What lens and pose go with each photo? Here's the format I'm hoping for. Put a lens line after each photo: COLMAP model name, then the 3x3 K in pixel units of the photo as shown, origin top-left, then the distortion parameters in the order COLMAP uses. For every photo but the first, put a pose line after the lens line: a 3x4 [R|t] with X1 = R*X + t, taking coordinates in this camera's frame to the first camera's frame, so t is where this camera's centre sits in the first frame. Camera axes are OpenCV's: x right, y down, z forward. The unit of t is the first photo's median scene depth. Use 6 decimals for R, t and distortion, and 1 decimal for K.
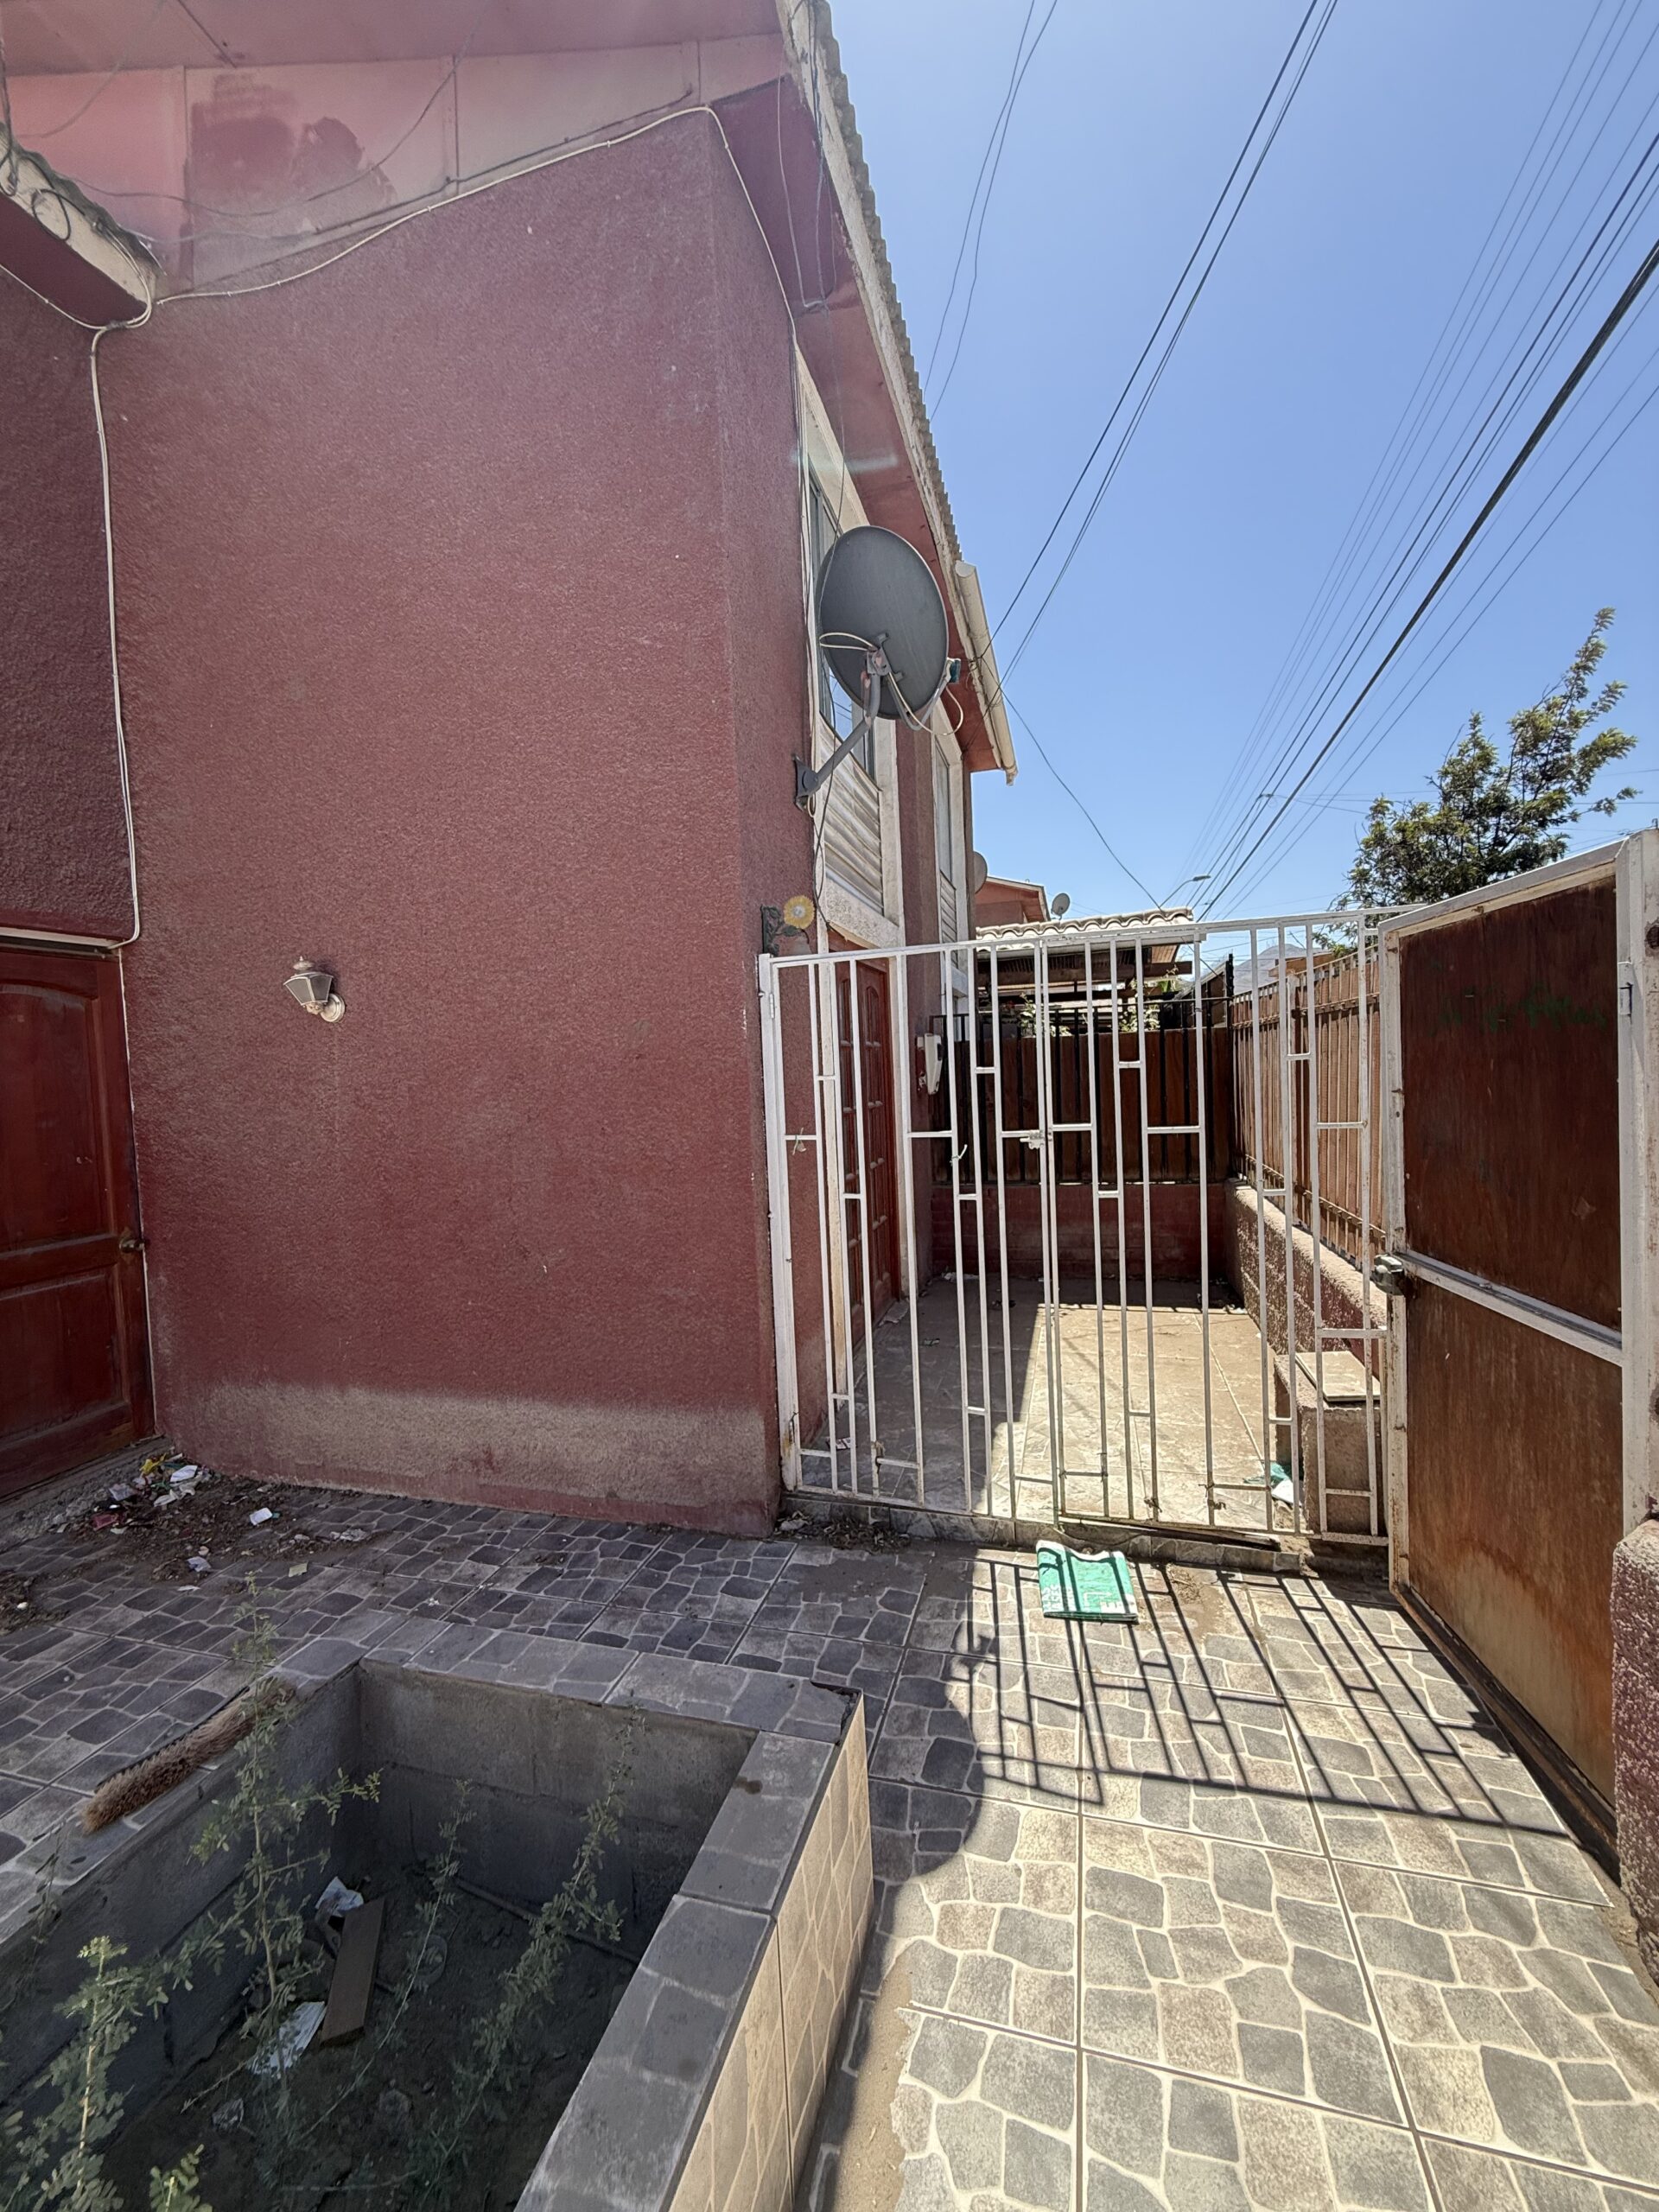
lens RADIAL K [[878.0, 0, 829.2], [0, 878.0, 1109.1], [0, 0, 1]] dist [-0.006454, 0.001205]
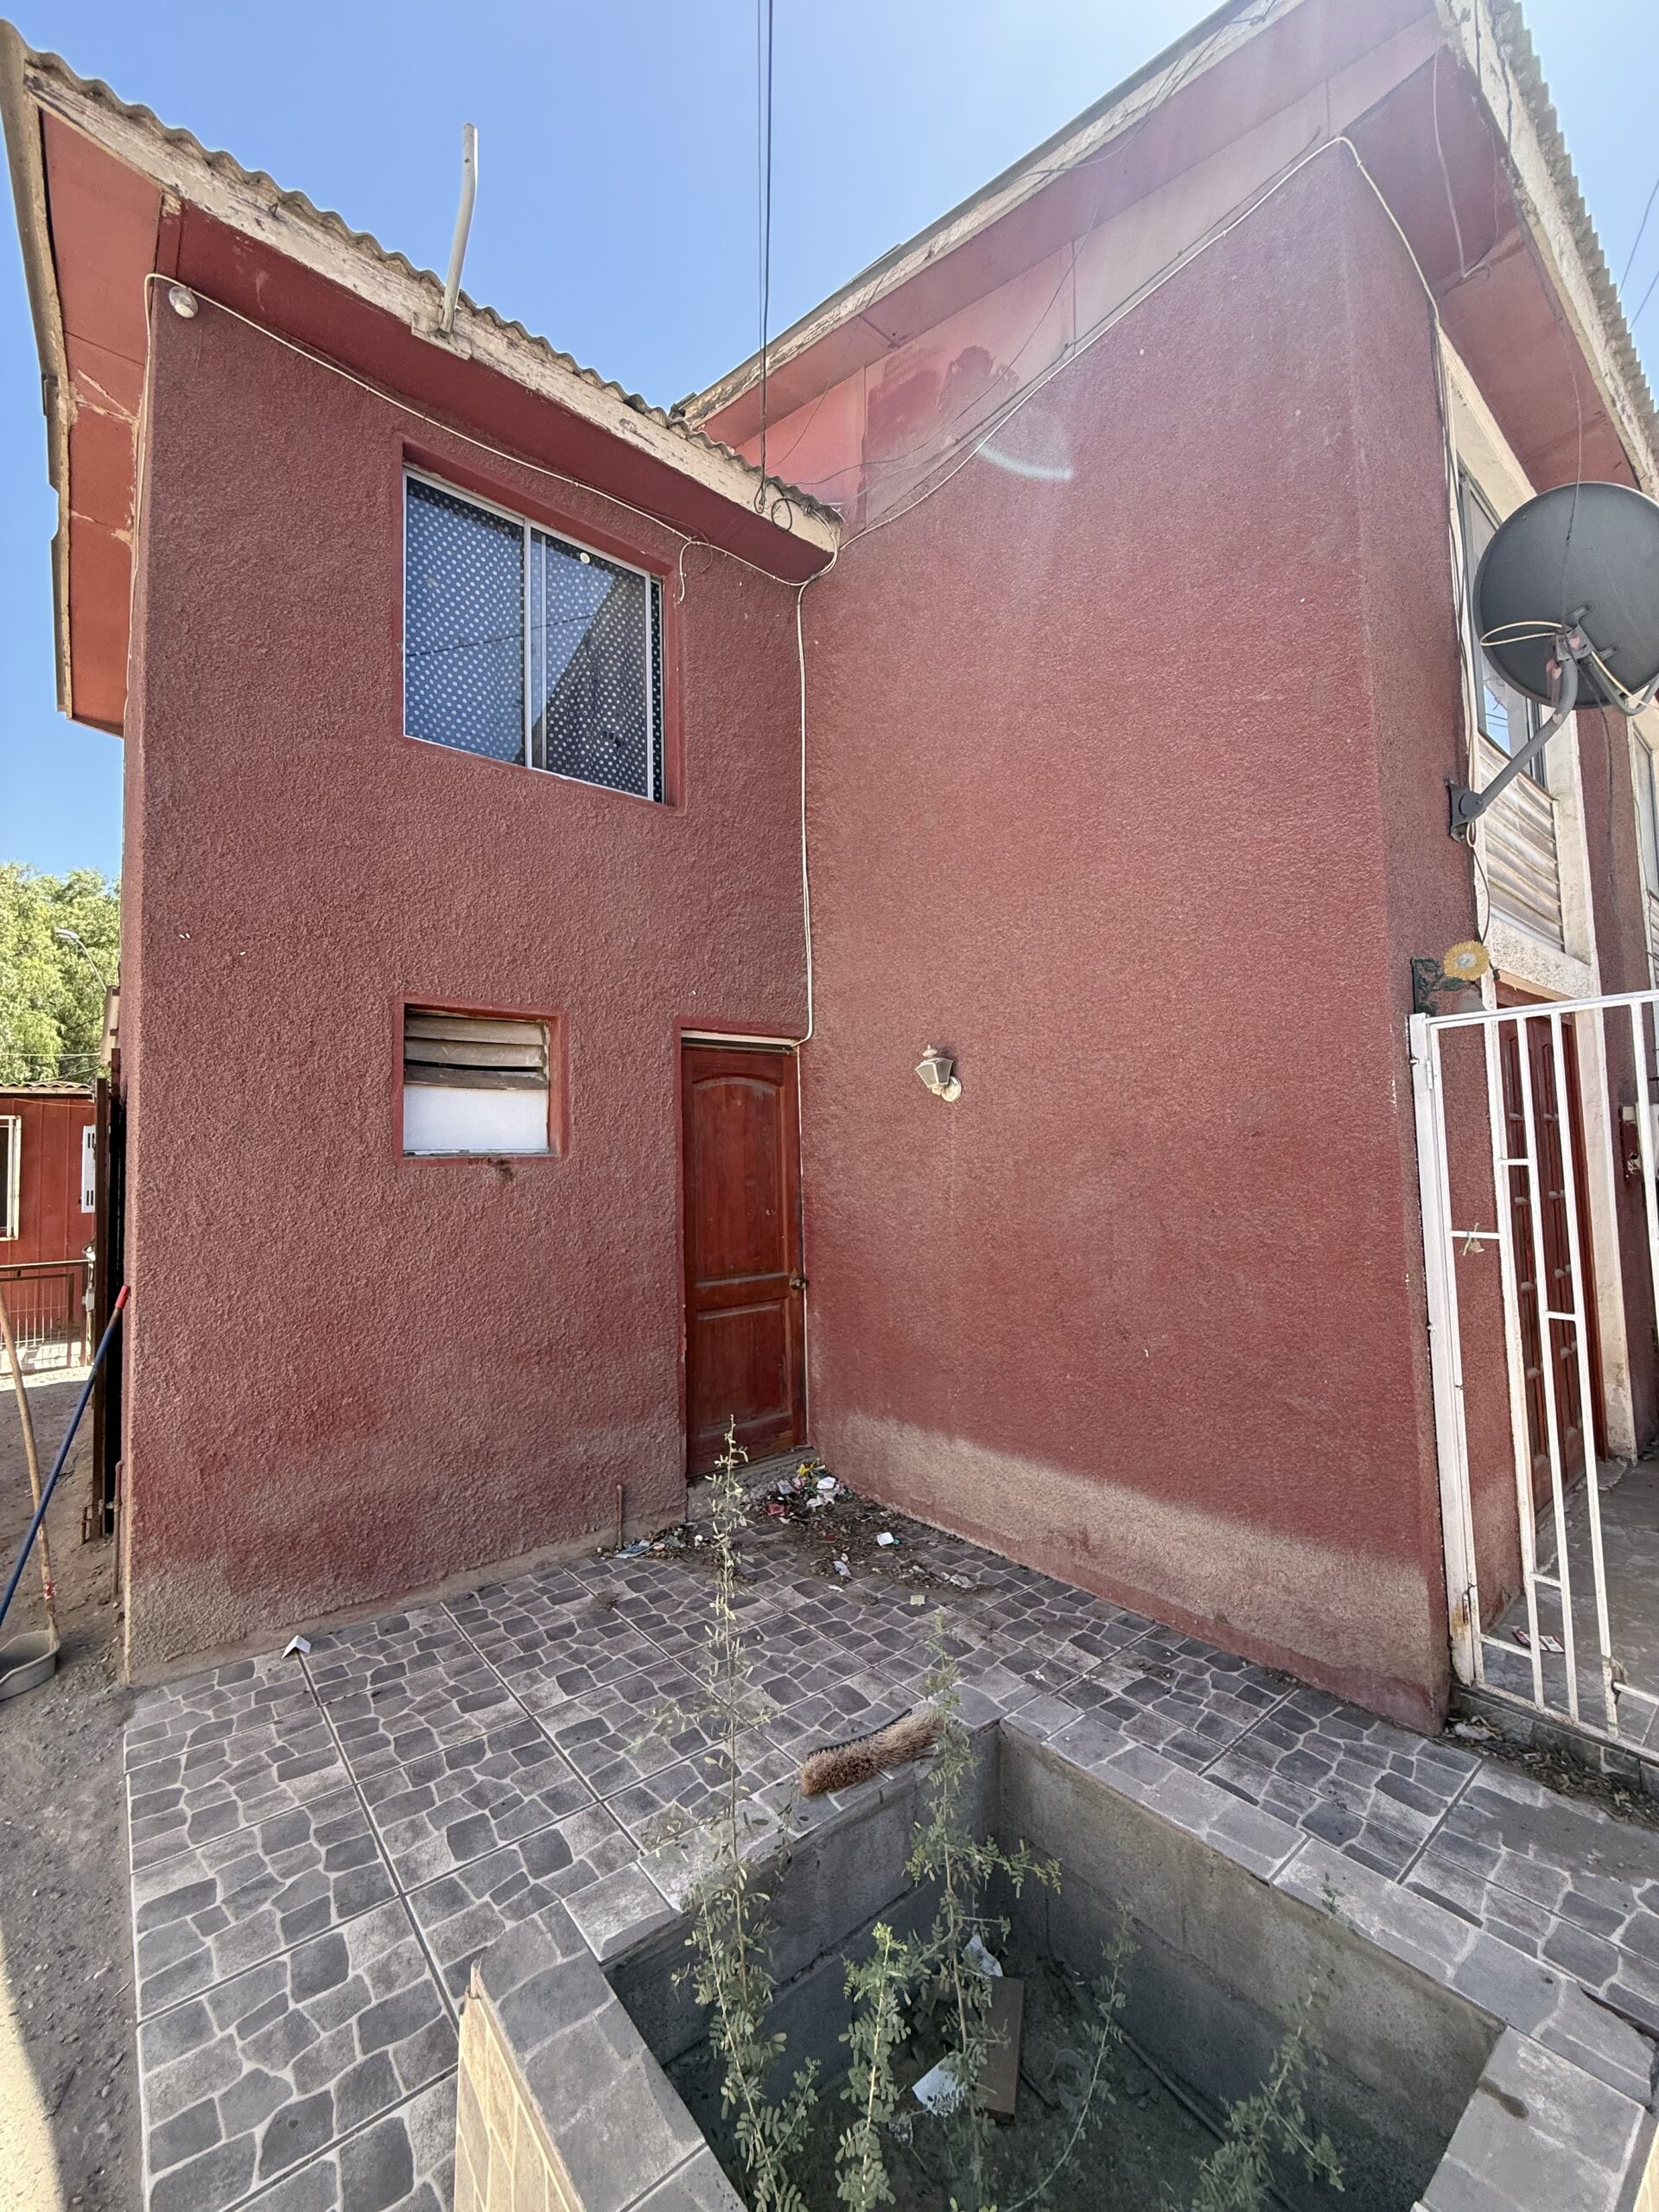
lens RADIAL K [[878.0, 0, 829.3], [0, 878.0, 1109.9], [0, 0, 1]] dist [-0.006454, 0.001205]
pose [[0.822149, -0.009911, -0.569186, -0.058984], [-0.036372, 0.996891, -0.069895, -0.004531], [0.568109, 0.078166, 0.819233, -0.009329]]
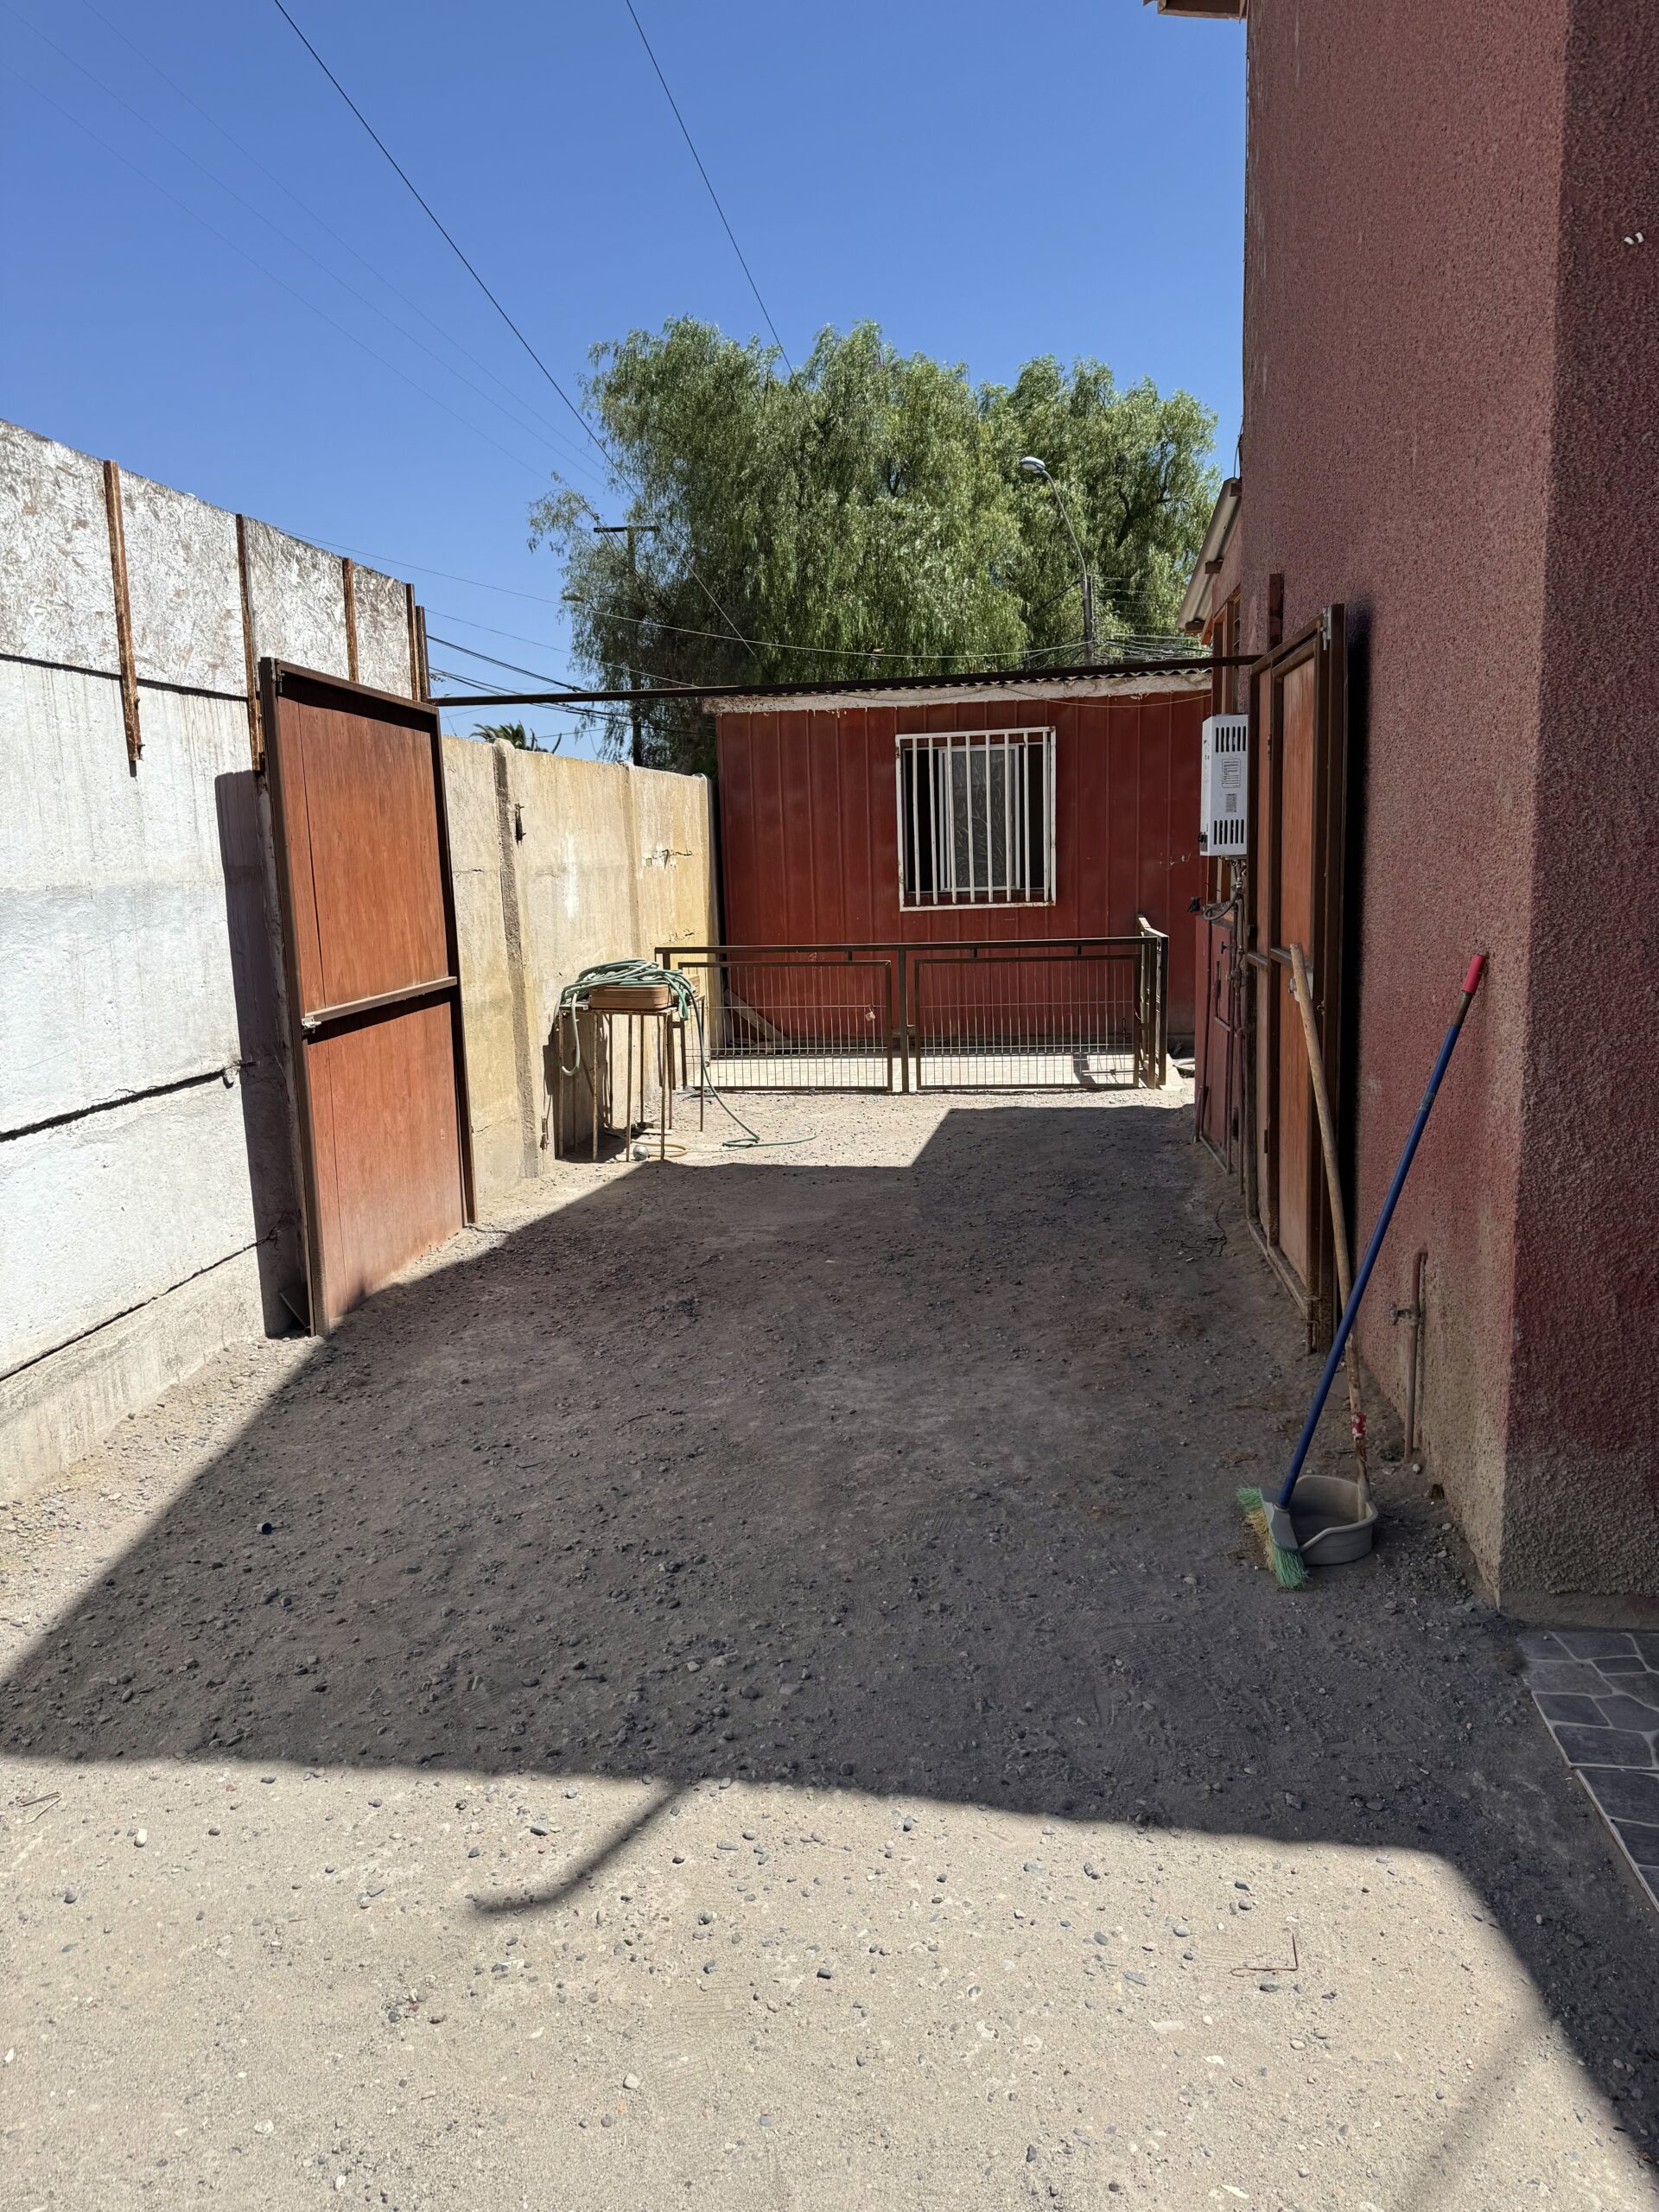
lens RADIAL K [[1530.0, 0, 826.4], [0, 1530.0, 1114.3], [0, 0, 1]] dist [0.038515, -0.047566]
pose [[0.146959, 0.208147, -0.966994, -0.337732], [-0.020160, 0.978036, 0.207460, 0.050960], [0.988937, -0.010994, 0.147927, -0.170609]]
